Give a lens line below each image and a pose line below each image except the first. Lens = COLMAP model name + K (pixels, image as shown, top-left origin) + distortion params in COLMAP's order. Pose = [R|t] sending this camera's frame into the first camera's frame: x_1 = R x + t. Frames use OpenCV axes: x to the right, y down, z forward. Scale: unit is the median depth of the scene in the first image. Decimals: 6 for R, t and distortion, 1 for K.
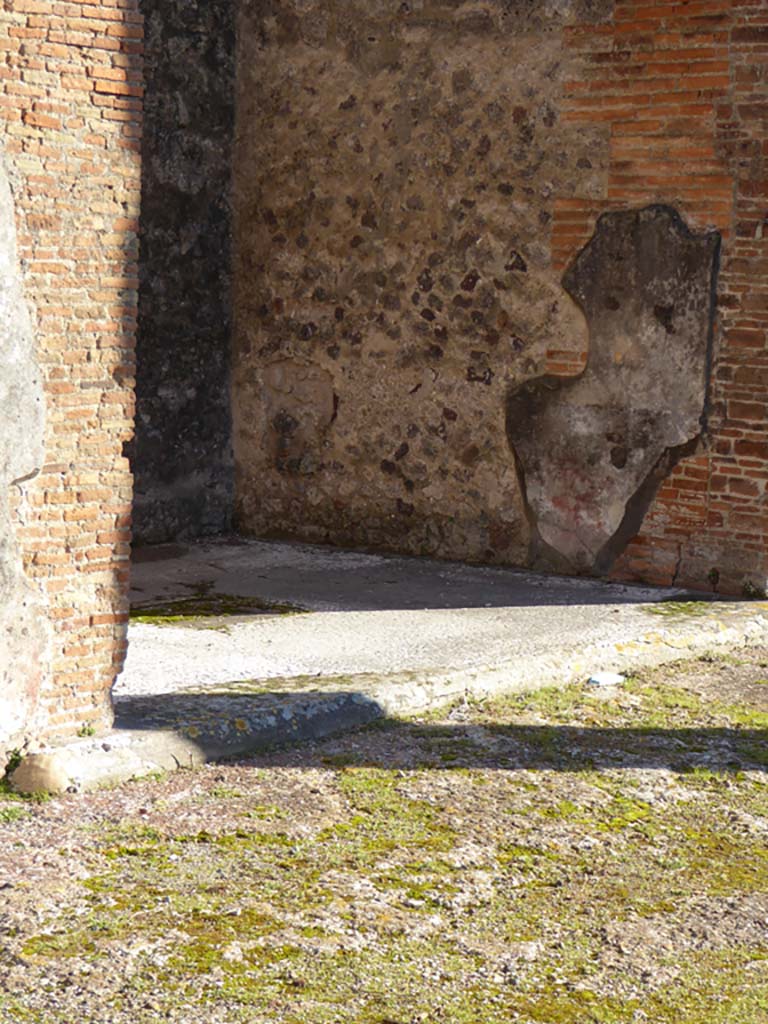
lens RADIAL K [[2163.4, 0, 389.7], [0, 2163.4, 519.1], [0, 0, 1]] dist [0.195850, -0.334410]
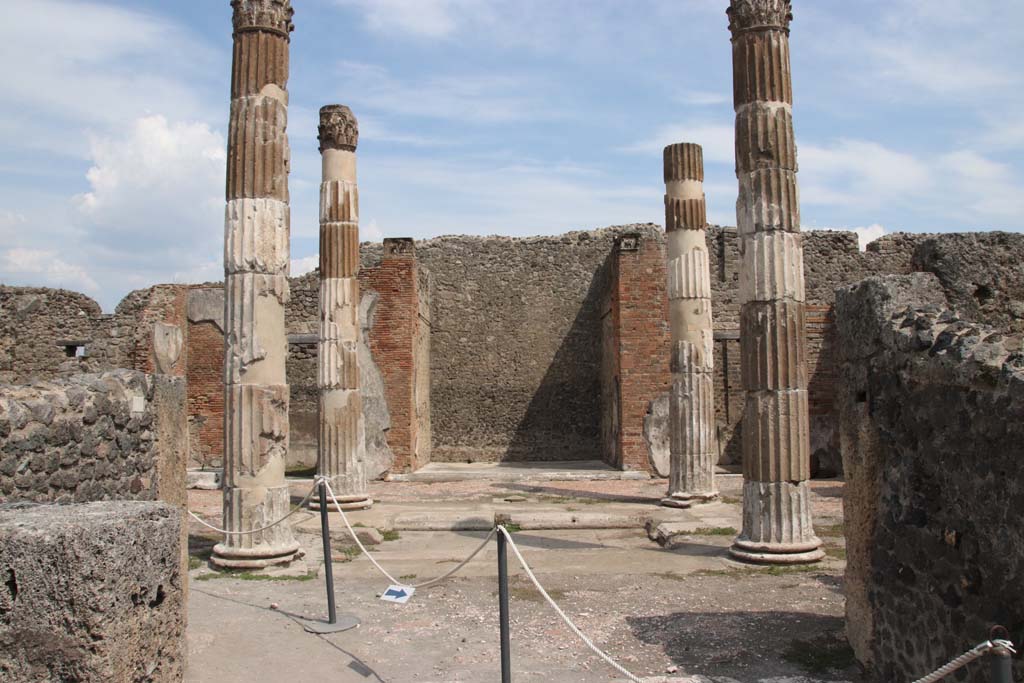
lens RADIAL K [[853.6, 0, 511.0], [0, 853.6, 347.1], [0, 0, 1]] dist [-0.144985, 0.140300]
pose [[0.658376, -0.074034, -0.749039, 1.206296], [-0.062944, 0.986250, -0.152806, 0.062328], [0.750052, 0.147752, 0.644663, -0.205329]]
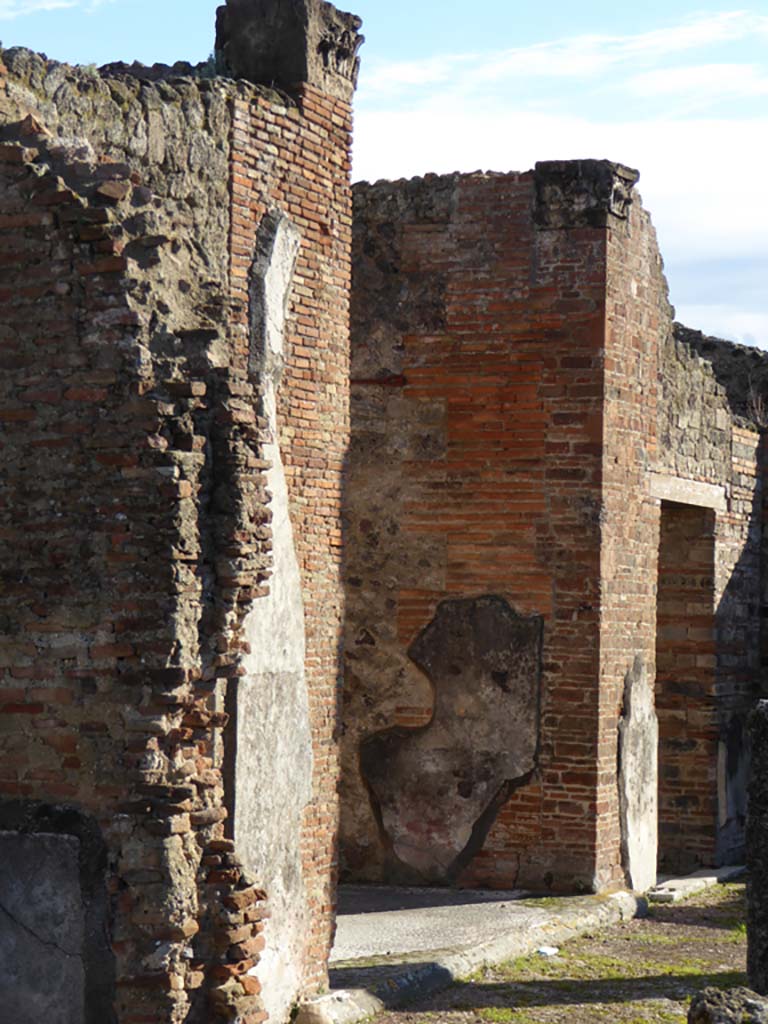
lens RADIAL K [[2418.4, 0, 388.0], [0, 2418.4, 529.5], [0, 0, 1]] dist [0.394567, -3.317897]
pose [[0.946573, -0.001760, 0.322485, -0.408413], [0.048170, 0.989538, -0.135990, 0.013121], [-0.318872, 0.144258, 0.936755, -0.363603]]
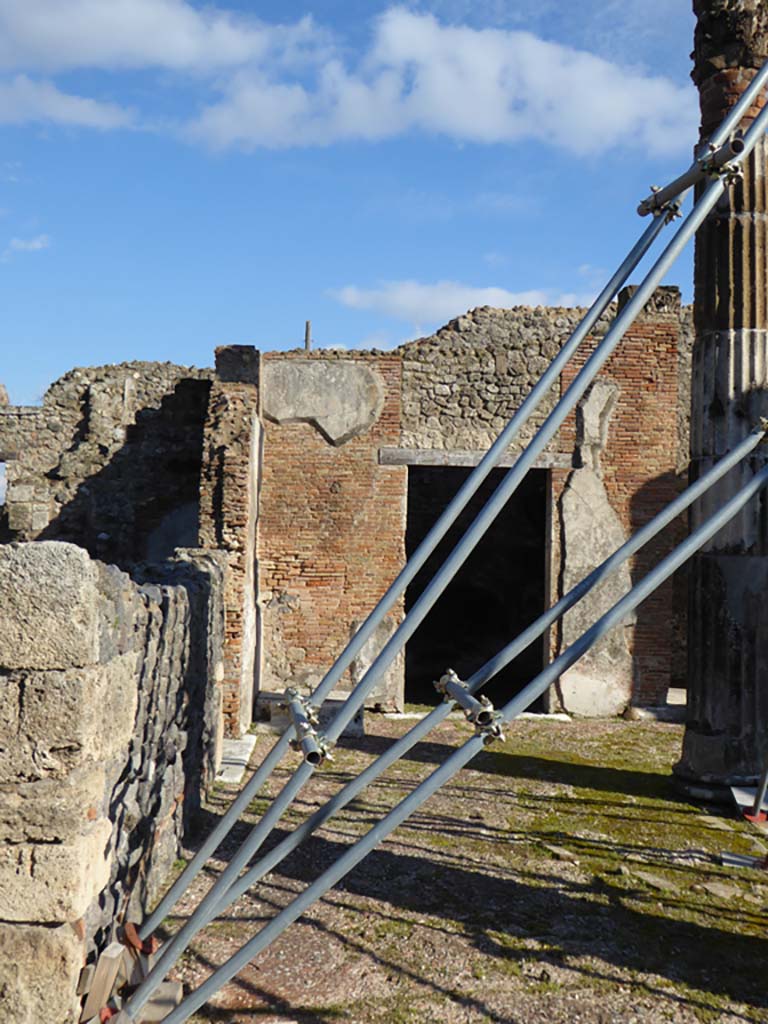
lens RADIAL K [[1077.6, 0, 389.1], [0, 1077.6, 516.2], [0, 0, 1]] dist [0.000945, -0.006574]
pose [[0.702378, -0.039441, -0.710711, 0.503714], [-0.088092, 0.985971, -0.141775, 0.054965], [0.706332, 0.162187, 0.689050, -0.304674]]
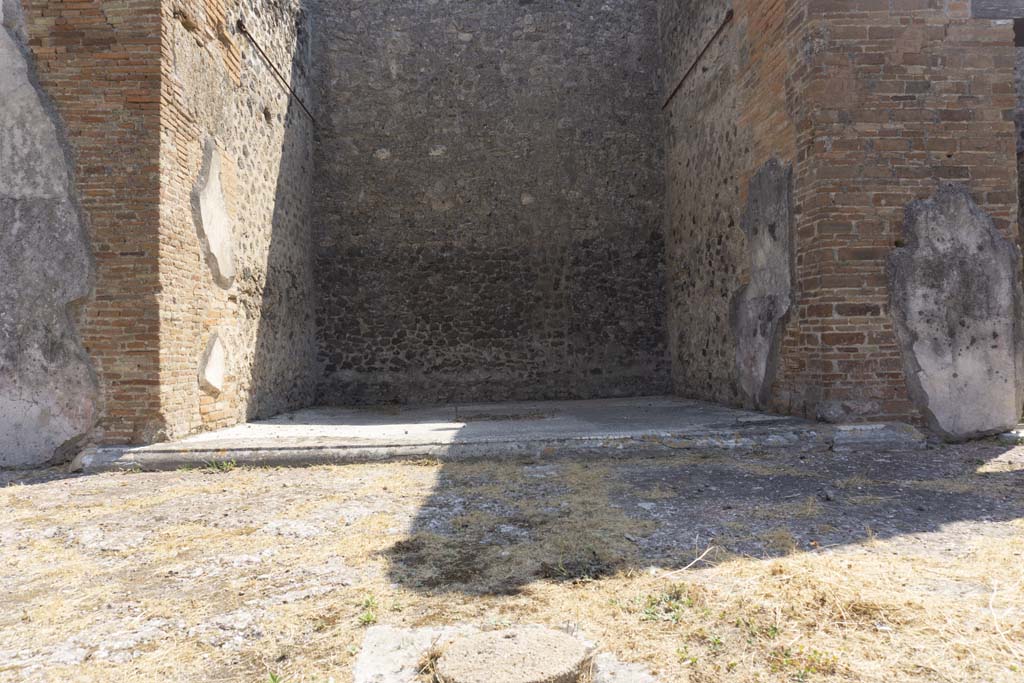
lens RADIAL K [[687.0, 0, 511.2], [0, 687.0, 333.9], [0, 0, 1]] dist [-0.030082, 0.005225]
pose [[0.687234, -0.059085, -0.724030, 0.334991], [-0.045828, 0.991175, -0.124385, 0.042440], [0.724989, 0.118662, 0.678461, 0.559638]]
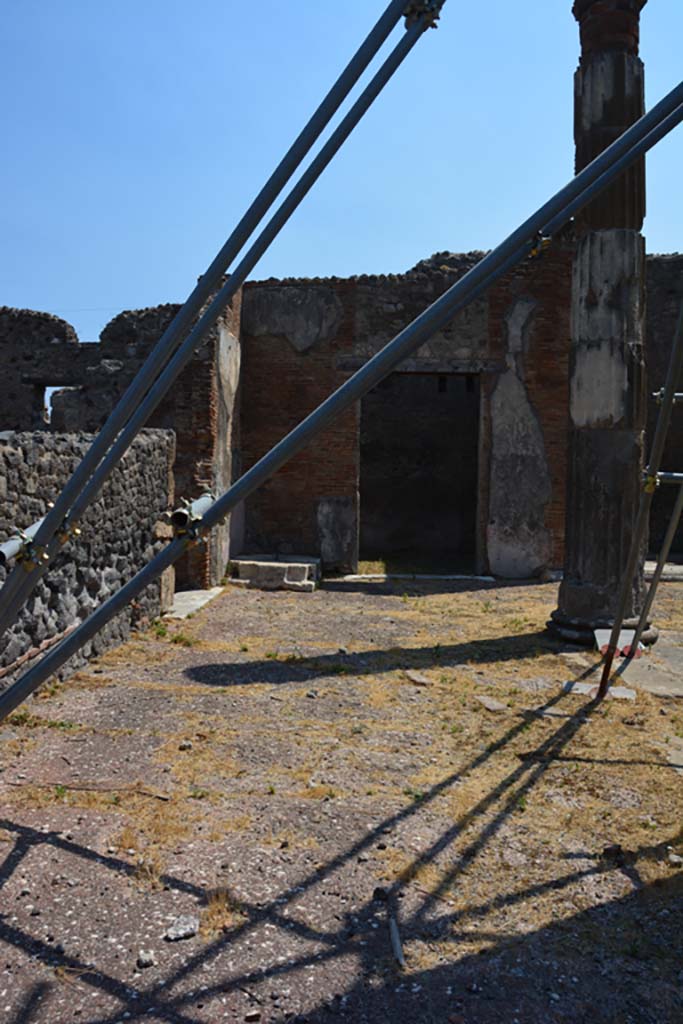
lens RADIAL K [[803.9, 0, 341.5], [0, 803.9, 512.0], [0, 0, 1]] dist [-0.174190, 0.129969]
pose [[0.629074, 0.019610, -0.777098, 0.490970], [-0.095049, 0.994121, -0.051857, 0.071786], [0.771512, 0.106485, 0.627240, -0.159927]]
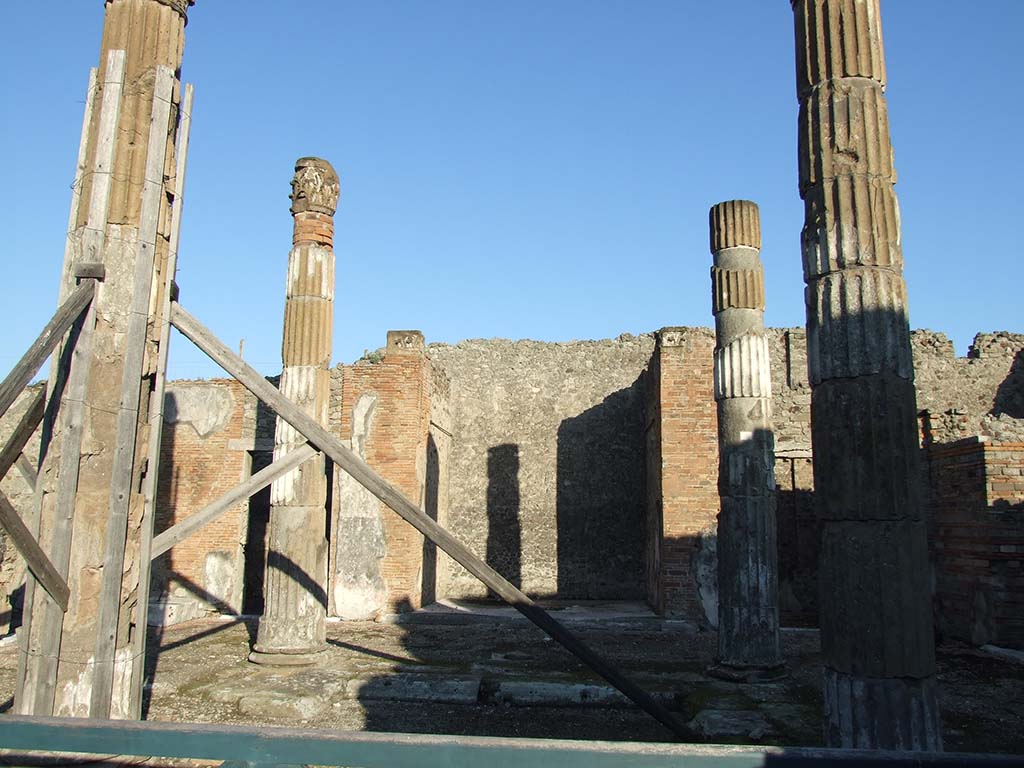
lens RADIAL K [[830.6, 0, 531.2], [0, 830.6, 354.5], [0, 0, 1]] dist [-0.050672, 0.001146]
pose [[0.616309, -0.168663, -0.769230, 1.041874], [-0.094117, 0.954019, -0.284587, 0.029431], [0.781860, 0.247792, 0.572097, 0.032463]]
